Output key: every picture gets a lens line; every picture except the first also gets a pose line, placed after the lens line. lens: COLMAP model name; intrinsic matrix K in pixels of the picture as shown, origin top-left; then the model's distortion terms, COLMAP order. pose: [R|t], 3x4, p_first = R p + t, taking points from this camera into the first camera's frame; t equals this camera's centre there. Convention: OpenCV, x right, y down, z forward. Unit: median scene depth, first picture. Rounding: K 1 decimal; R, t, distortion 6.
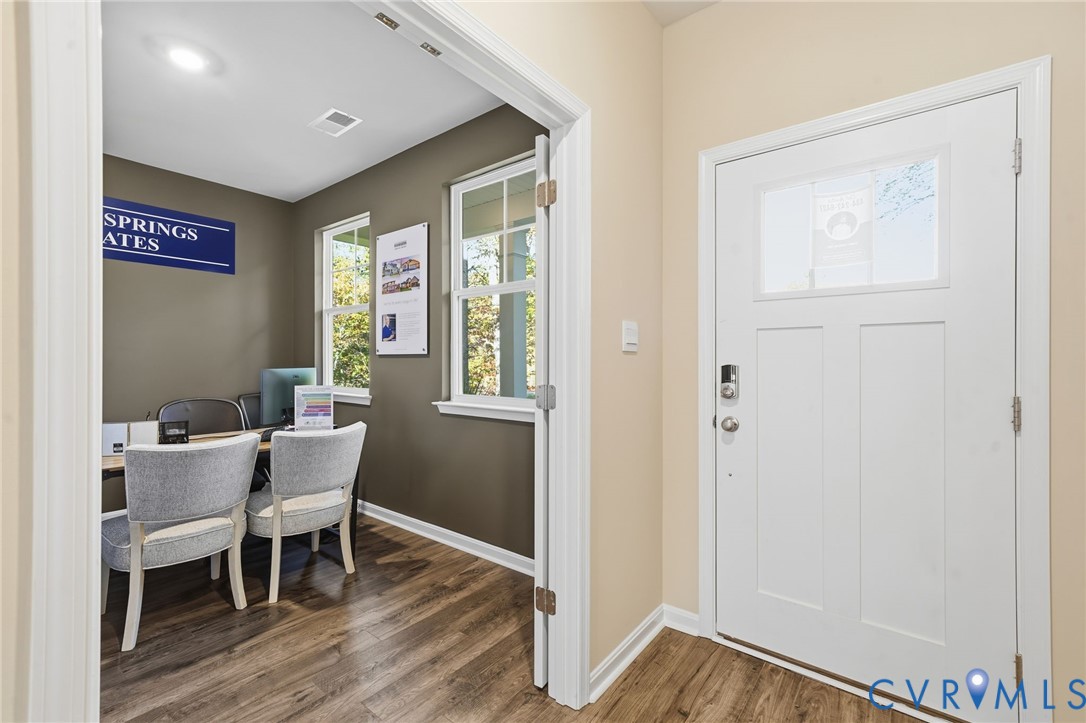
lens RADIAL K [[465.6, 0, 545.7], [0, 465.6, 363.1], [0, 0, 1]] dist [-0.023764, 0.001037]
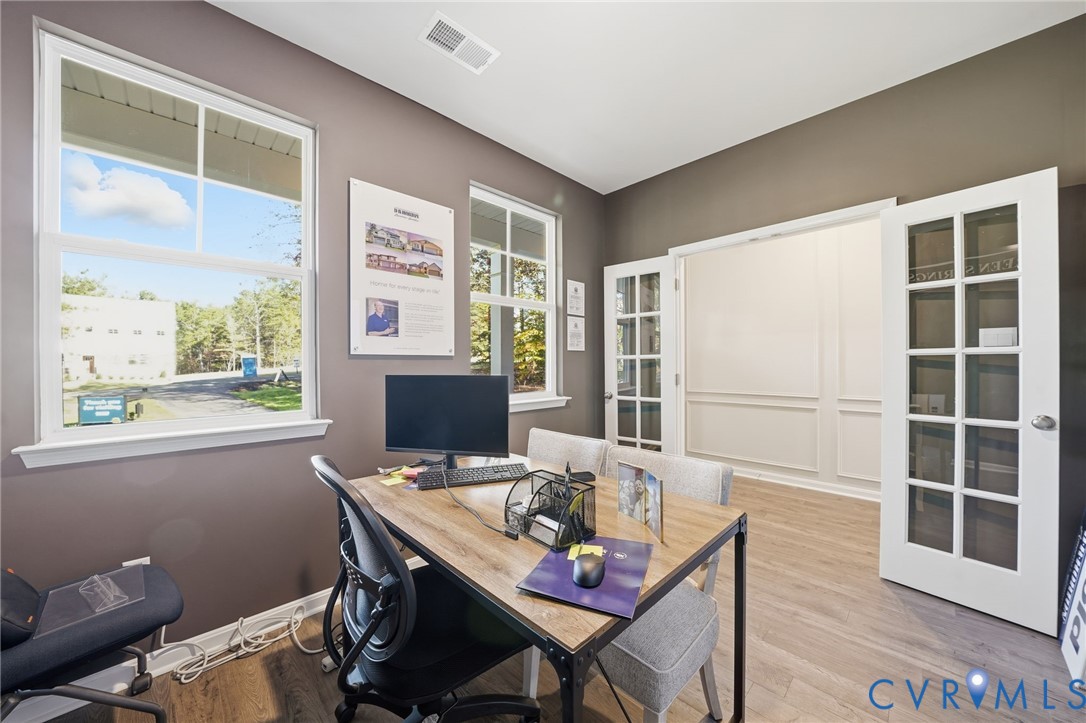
lens RADIAL K [[384.9, 0, 545.3], [0, 384.9, 361.5], [0, 0, 1]] dist [-0.019774, 0.001016]
pose [[0.126698, -0.001635, 0.991940, -0.970284], [0.004415, 0.999990, 0.001084, -0.008215], [-0.991931, 0.004242, 0.126704, 0.727069]]
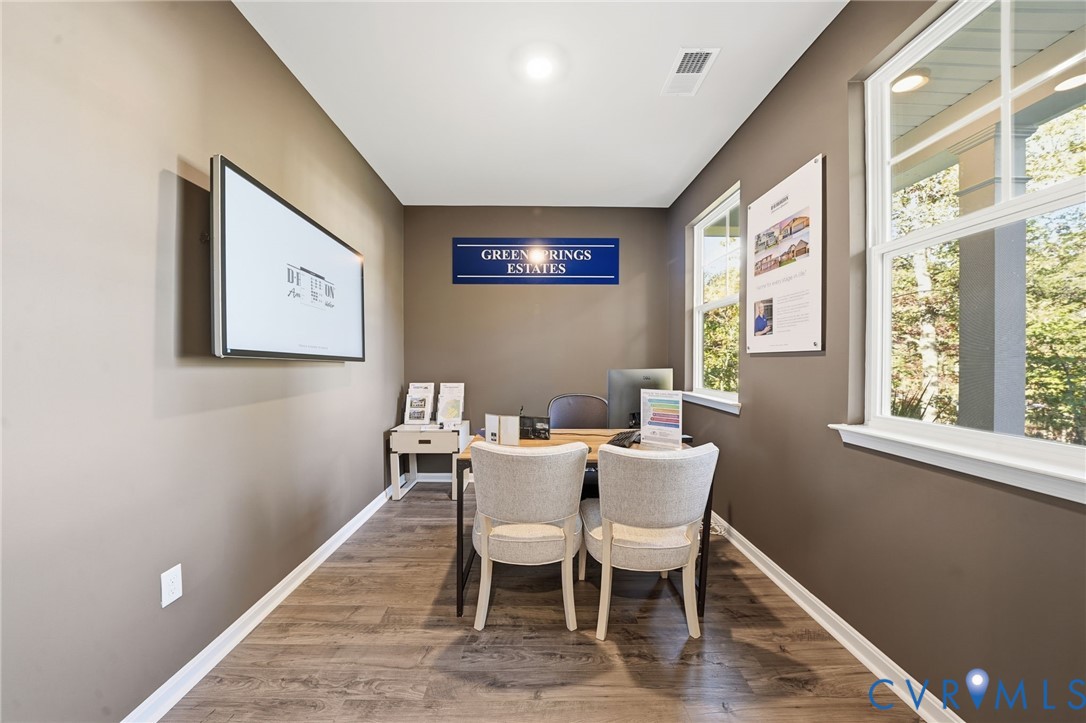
lens RADIAL K [[384.9, 0, 539.7], [0, 384.9, 367.4], [0, 0, 1]] dist [-0.019774, 0.001016]
pose [[0.626942, 0.012421, -0.778967, -0.081125], [-0.003793, 0.999910, 0.012891, -0.000542], [0.779057, -0.005127, 0.626932, 0.337976]]
